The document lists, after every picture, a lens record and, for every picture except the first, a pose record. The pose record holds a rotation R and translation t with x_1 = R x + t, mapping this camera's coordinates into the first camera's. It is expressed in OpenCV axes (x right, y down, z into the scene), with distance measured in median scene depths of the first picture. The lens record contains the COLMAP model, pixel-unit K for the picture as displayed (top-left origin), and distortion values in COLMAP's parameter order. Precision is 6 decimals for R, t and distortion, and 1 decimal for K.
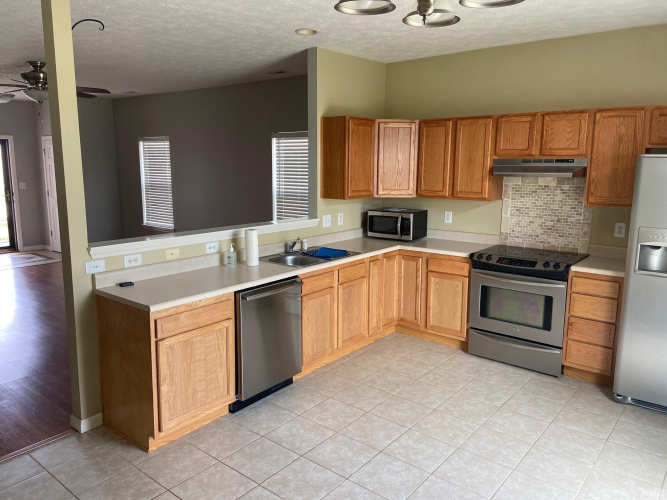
lens RADIAL K [[502.6, 0, 328.1], [0, 502.6, 244.5], [0, 0, 1]] dist [0.051509, -0.009053]
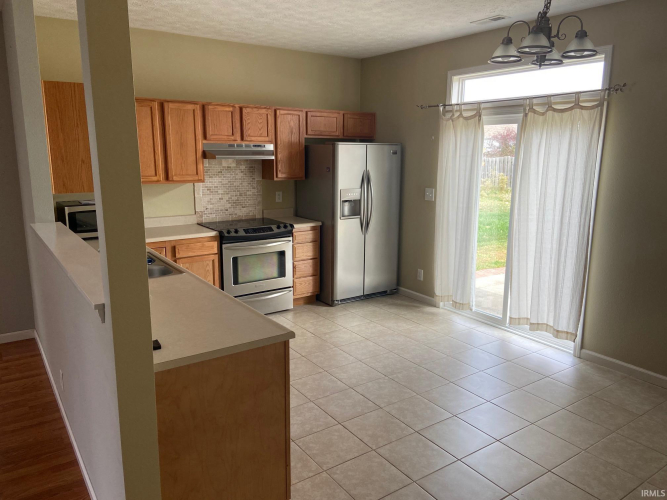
lens RADIAL K [[502.6, 0, 330.5], [0, 502.6, 251.6], [0, 0, 1]] dist [0.051509, -0.009053]
pose [[0.264492, -0.192300, 0.945021, -0.664543], [0.151309, 0.976056, 0.156267, -0.070017], [-0.952444, 0.101659, 0.287256, 0.452795]]
